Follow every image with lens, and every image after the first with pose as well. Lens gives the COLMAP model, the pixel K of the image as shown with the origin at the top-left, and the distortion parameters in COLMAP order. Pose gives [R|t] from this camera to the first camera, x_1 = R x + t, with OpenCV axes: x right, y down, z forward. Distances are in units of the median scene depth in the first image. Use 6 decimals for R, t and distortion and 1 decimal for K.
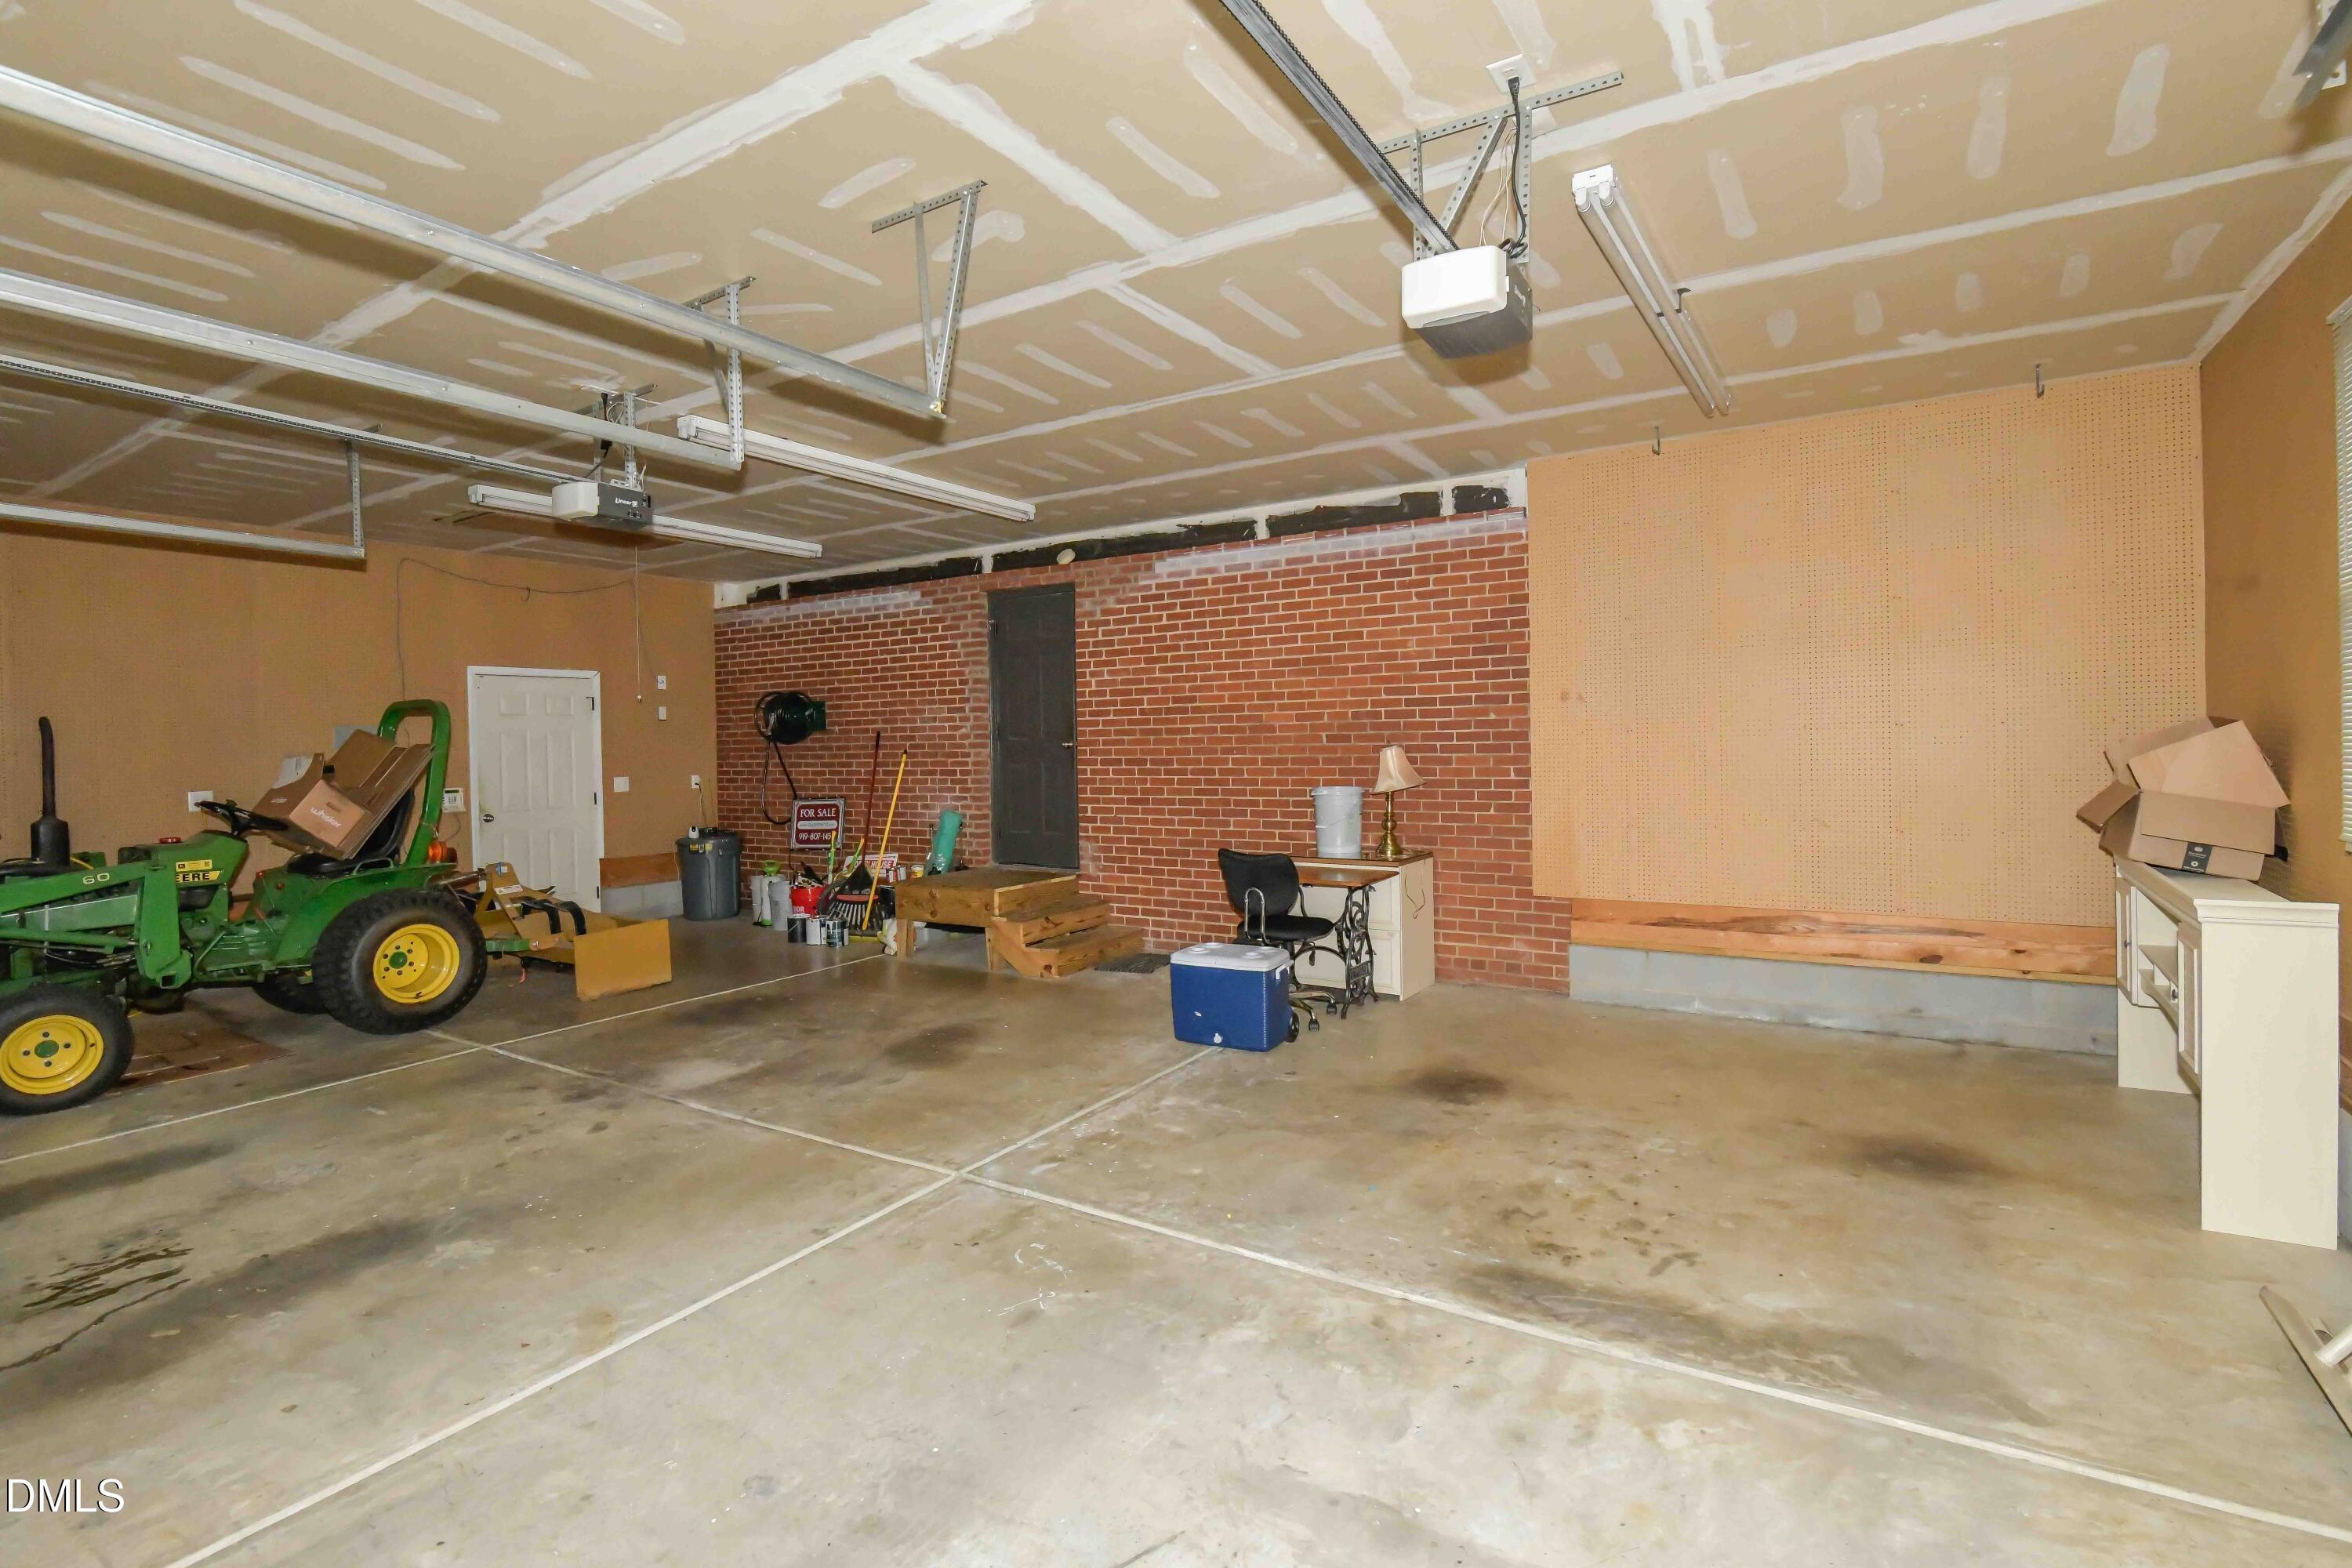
lens RADIAL K [[1176.7, 0, 1181.7], [0, 1176.7, 740.9], [0, 0, 1]] dist [-0.005485, -0.010854]
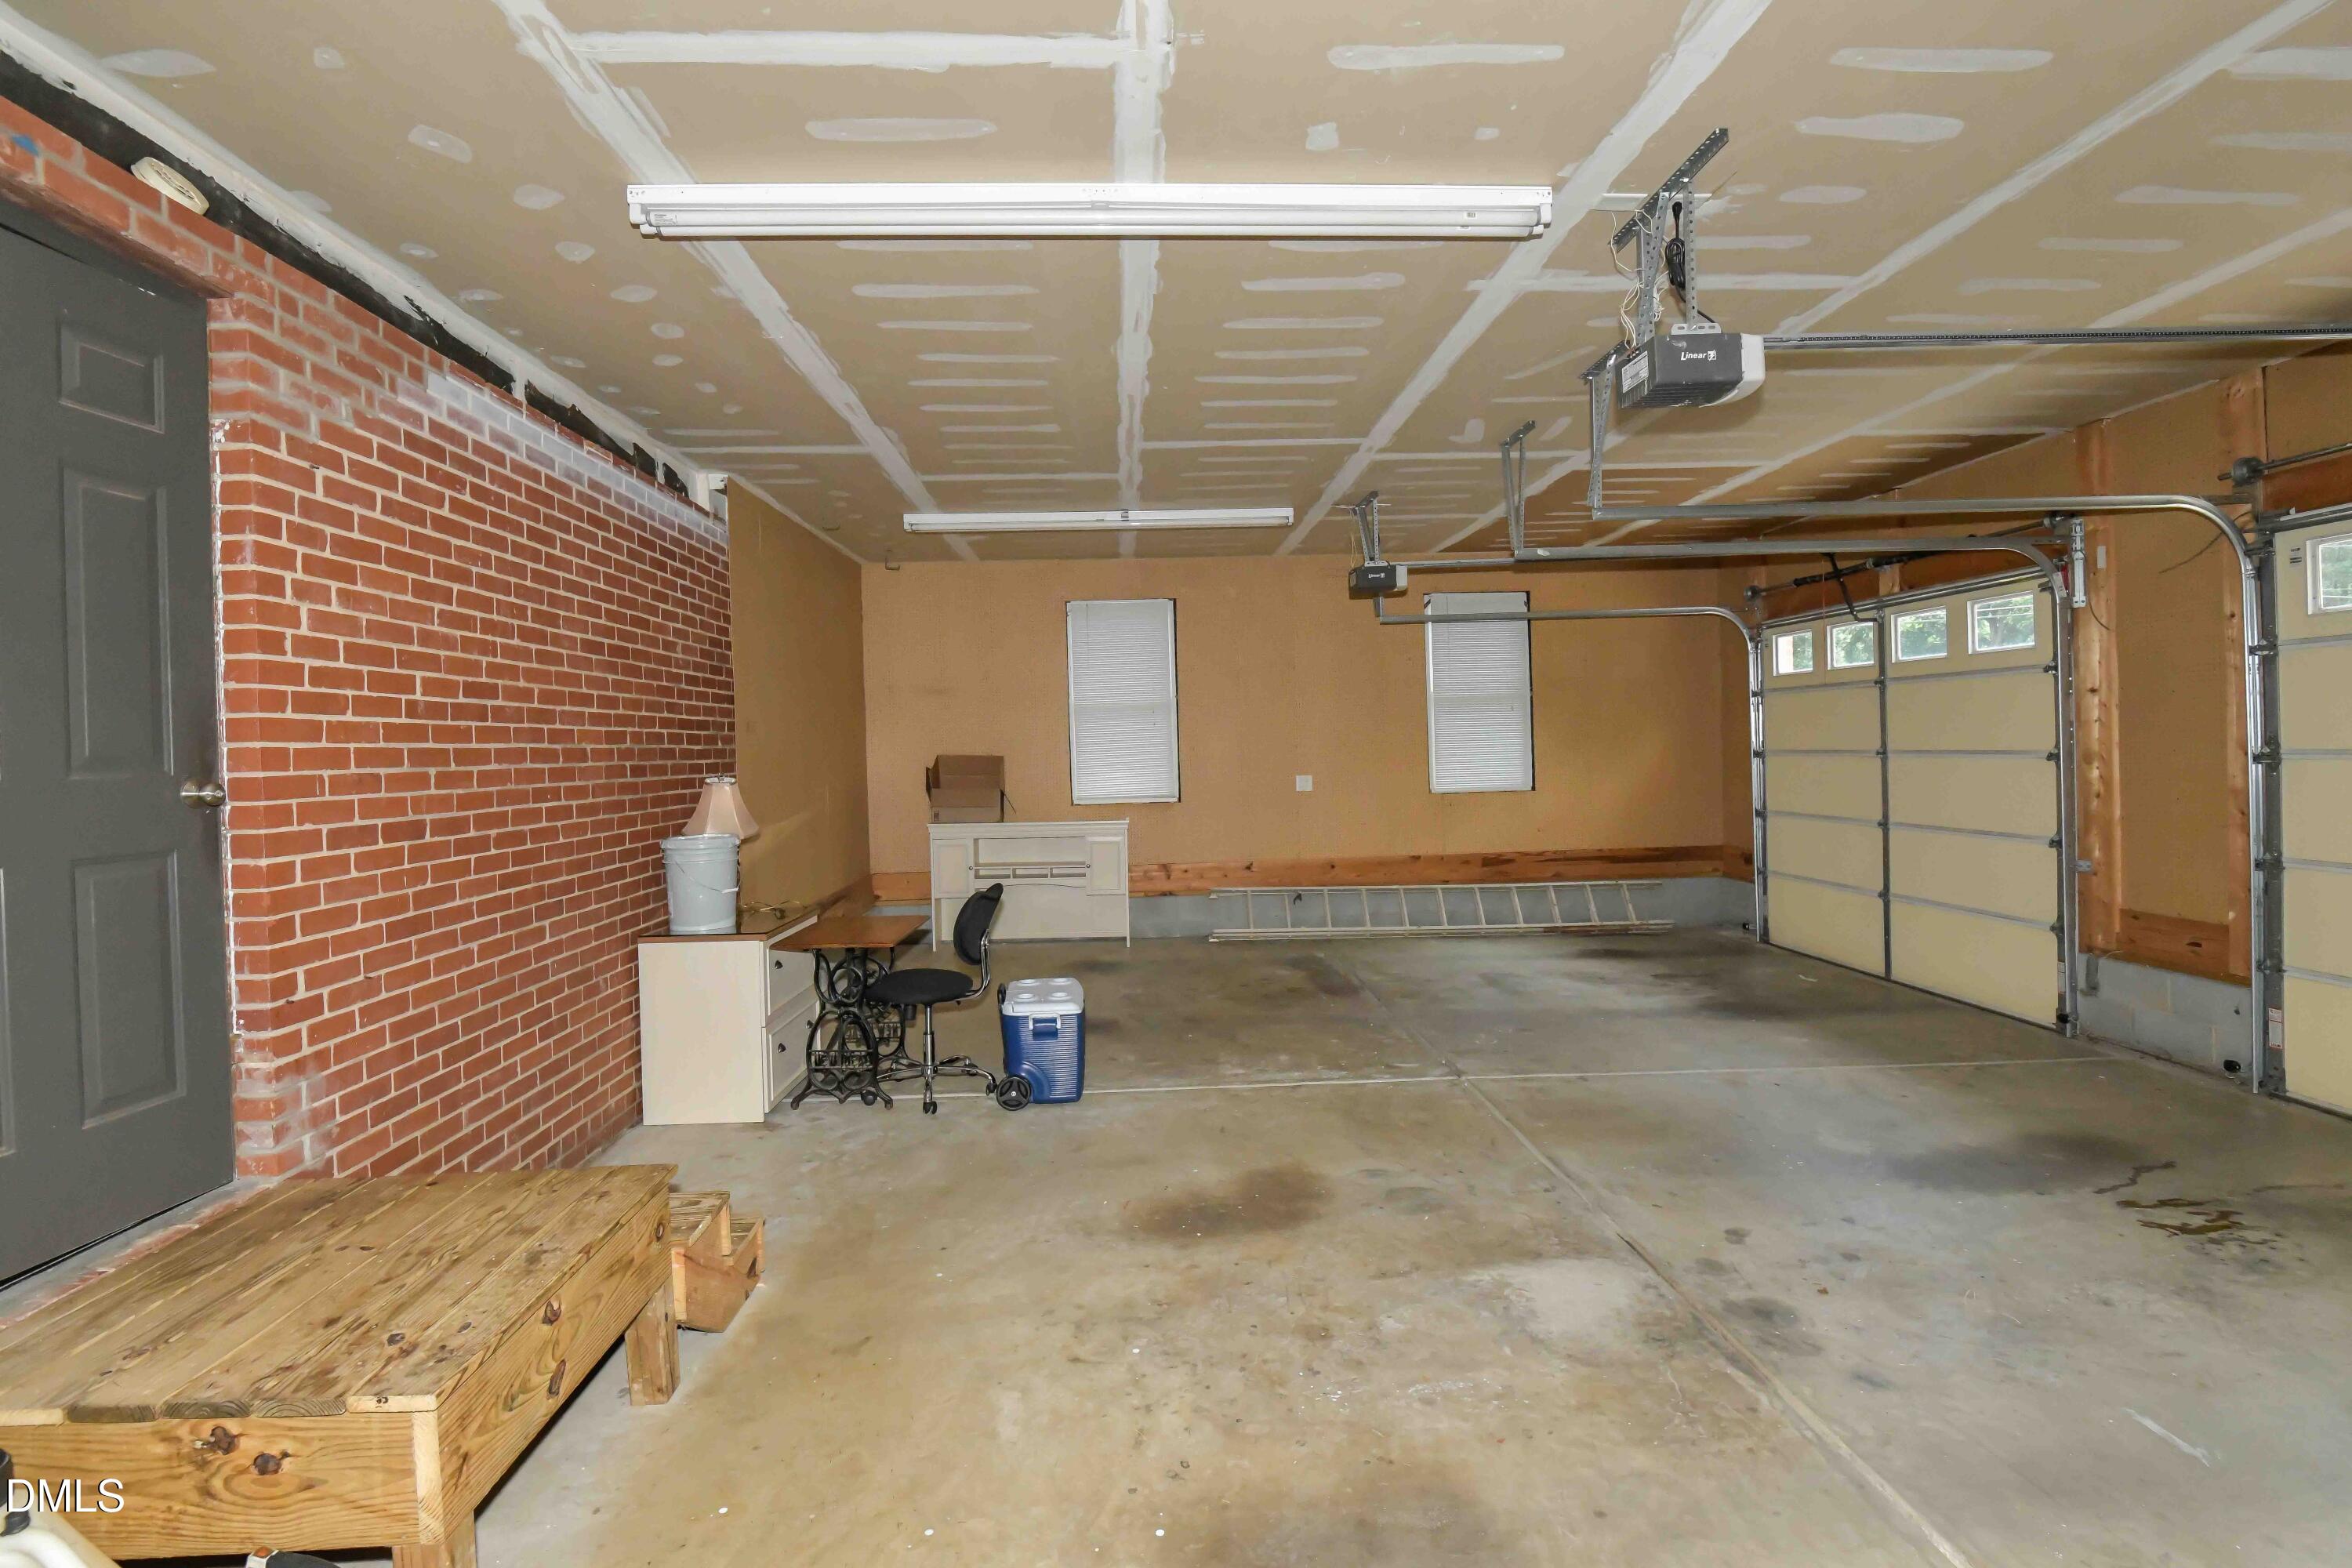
lens RADIAL K [[1176.7, 0, 1181.7], [0, 1176.7, 740.9], [0, 0, 1]] dist [-0.005485, -0.010854]
pose [[-0.623388, 0.039151, 0.780932, -0.542058], [0.037605, 0.999091, -0.020070, 0.005224], [-0.781008, 0.016856, -0.624294, 1.079315]]
